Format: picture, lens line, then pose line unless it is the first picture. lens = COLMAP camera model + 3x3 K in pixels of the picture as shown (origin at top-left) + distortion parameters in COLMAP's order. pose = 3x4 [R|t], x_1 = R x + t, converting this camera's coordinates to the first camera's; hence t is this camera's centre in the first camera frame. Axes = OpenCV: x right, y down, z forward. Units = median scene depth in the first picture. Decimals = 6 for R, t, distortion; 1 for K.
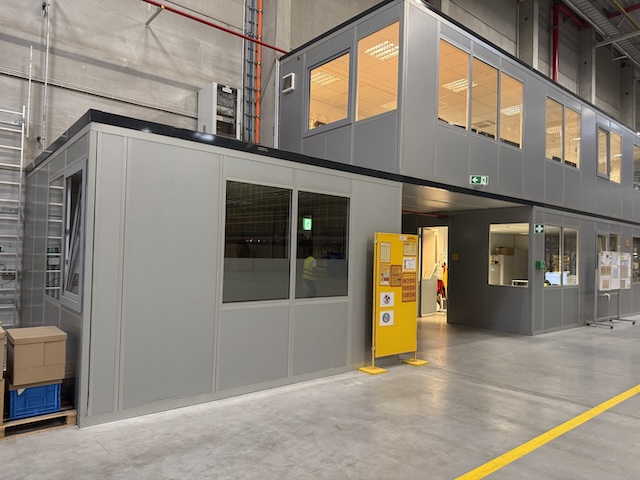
lens RADIAL K [[451.5, 0, 322.6], [0, 451.5, 242.7], [0, 0, 1]] dist [0.007971, -0.005903]
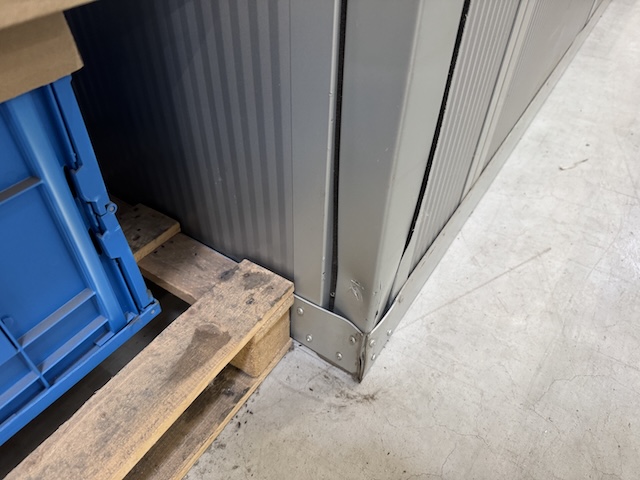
lens RADIAL K [[452.1, 0, 320.0], [0, 452.1, 240.0], [0, 0, 1]] dist [0.021986, -0.025584]
pose [[0.961122, -0.190153, 0.200216, -0.319599], [-0.007932, 0.705781, 0.708385, 0.158392], [-0.276010, -0.682433, 0.676834, 0.527152]]
